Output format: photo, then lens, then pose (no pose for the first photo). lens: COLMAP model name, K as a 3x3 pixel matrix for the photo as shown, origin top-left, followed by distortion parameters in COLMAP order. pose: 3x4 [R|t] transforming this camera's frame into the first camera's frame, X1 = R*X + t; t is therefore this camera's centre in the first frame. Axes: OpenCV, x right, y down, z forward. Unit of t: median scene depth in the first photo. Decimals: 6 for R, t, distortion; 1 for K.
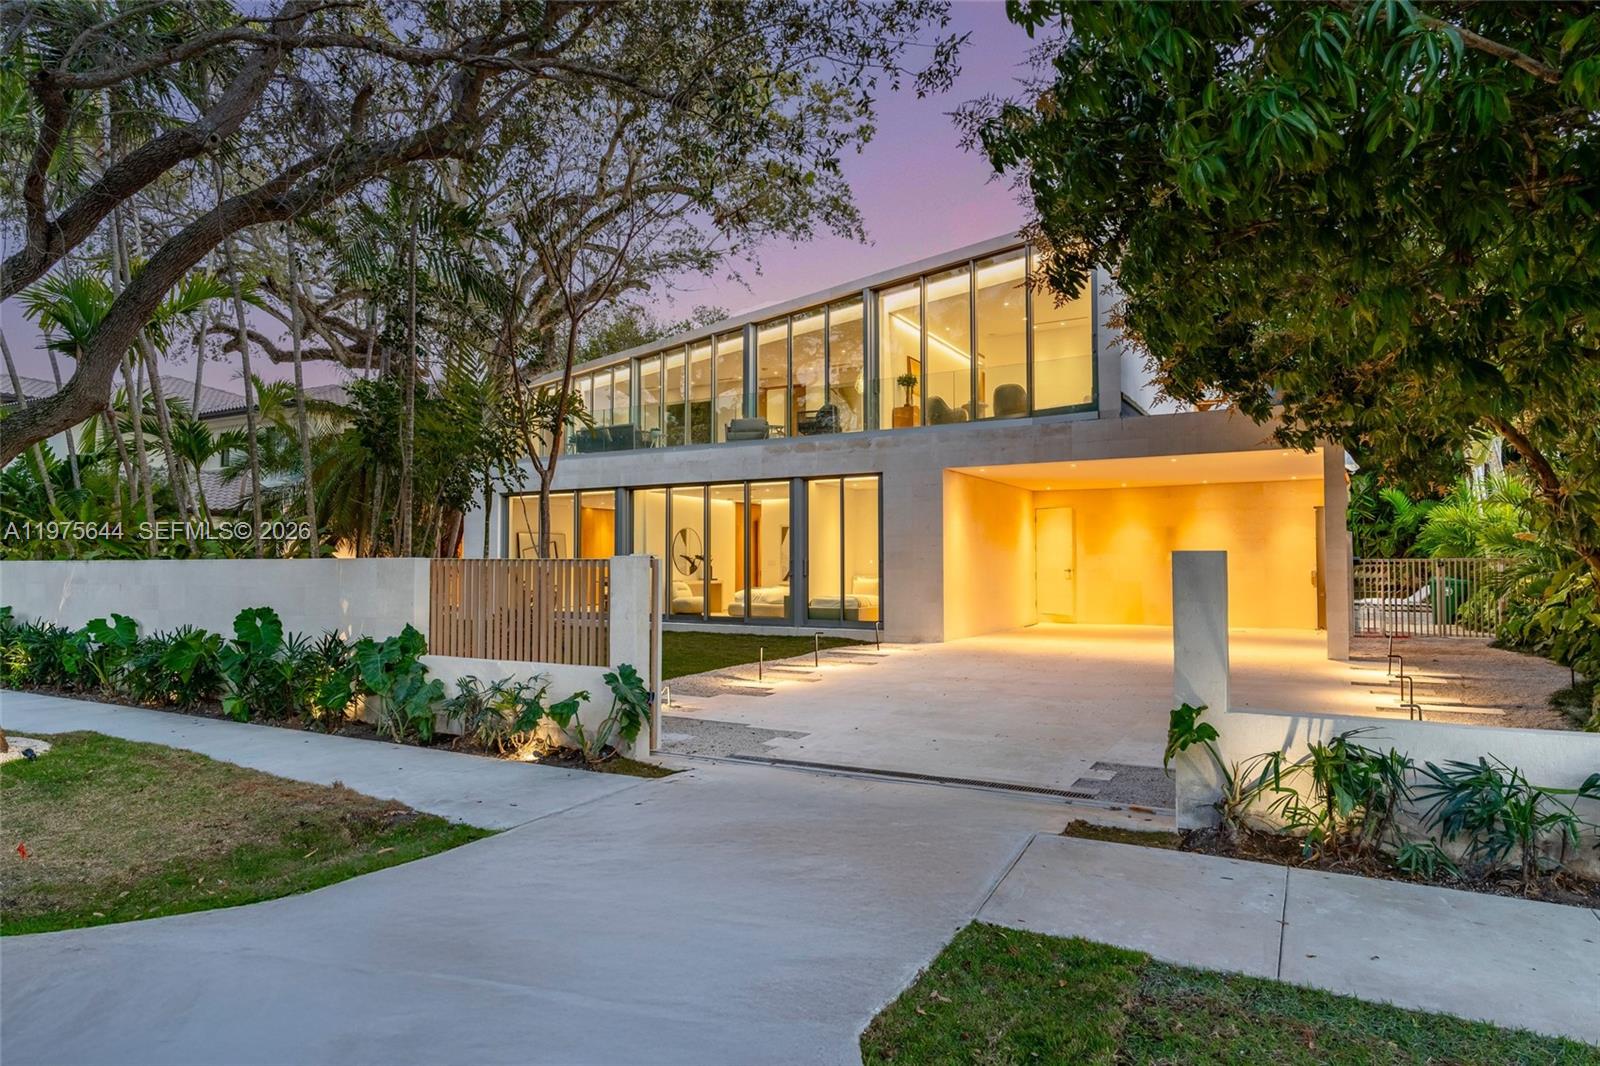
lens RADIAL K [[934.4, 0, 795.9], [0, 934.4, 534.6], [0, 0, 1]] dist [-0.000316, 0.000204]
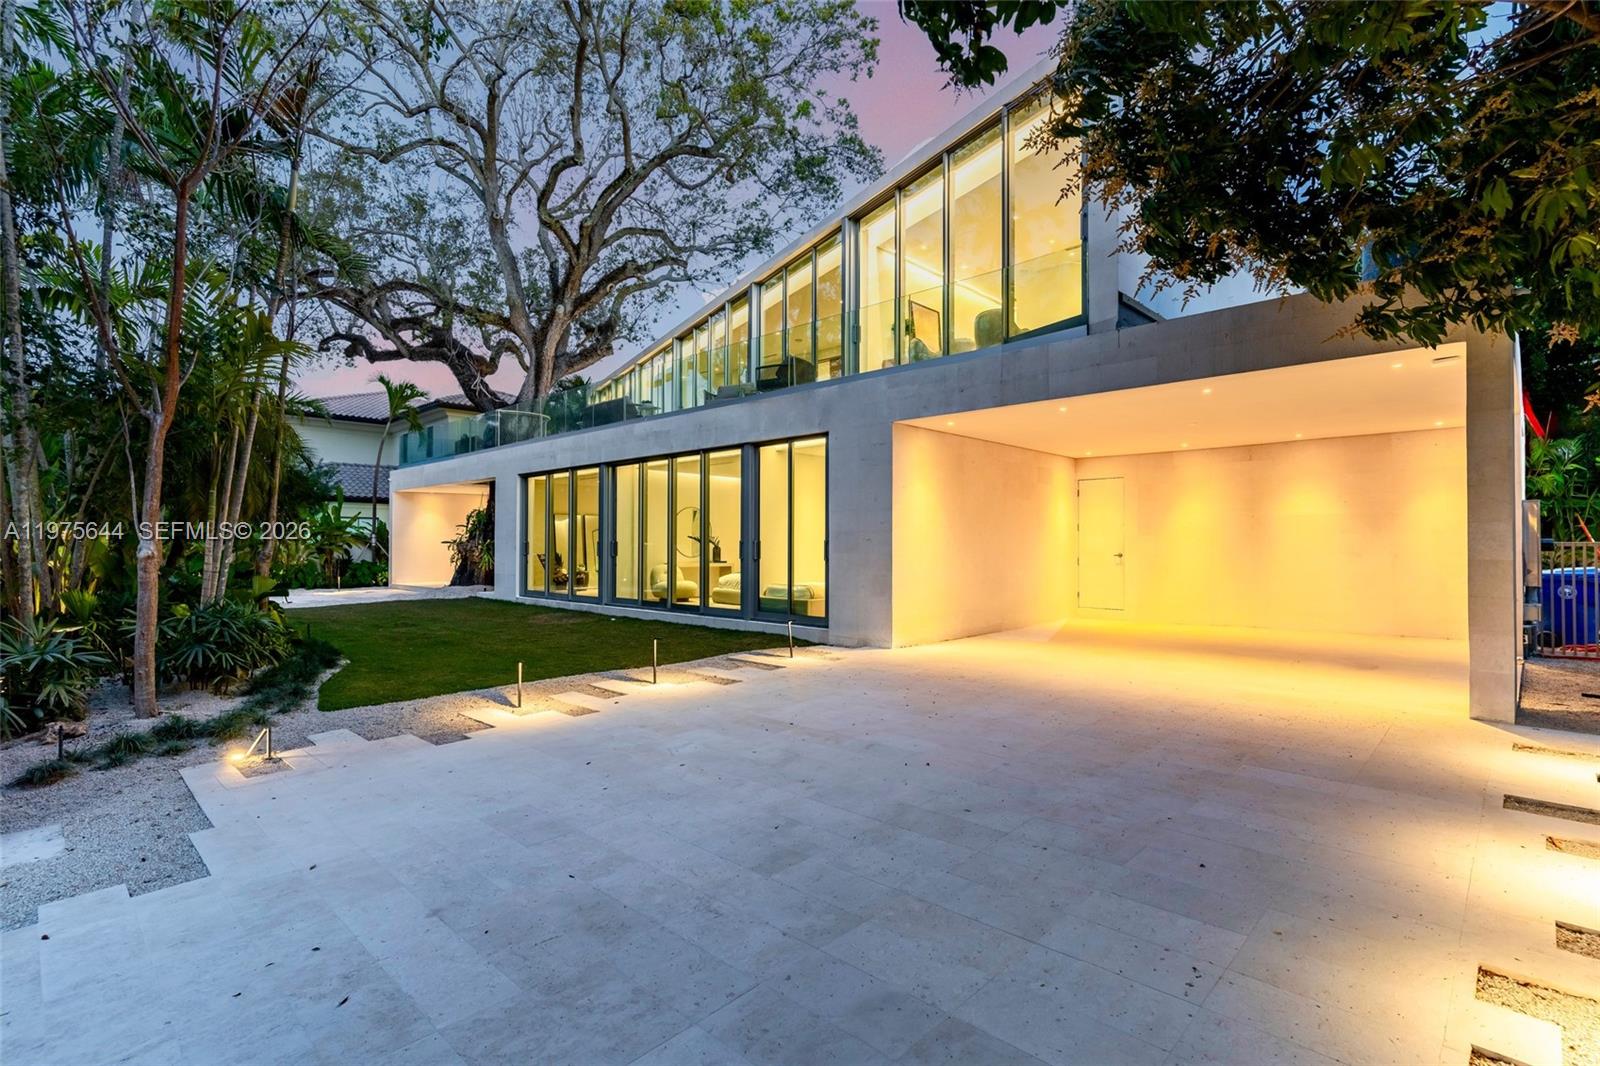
lens RADIAL K [[758.3, 0, 806.1], [0, 758.3, 533.8], [0, 0, 1]] dist [0.000167, -0.000076]
pose [[0.970019, -0.000469, -0.243027, 0.225911], [0.004254, 0.999878, 0.015049, 0.010589], [0.242990, -0.015632, 0.969903, 0.357223]]
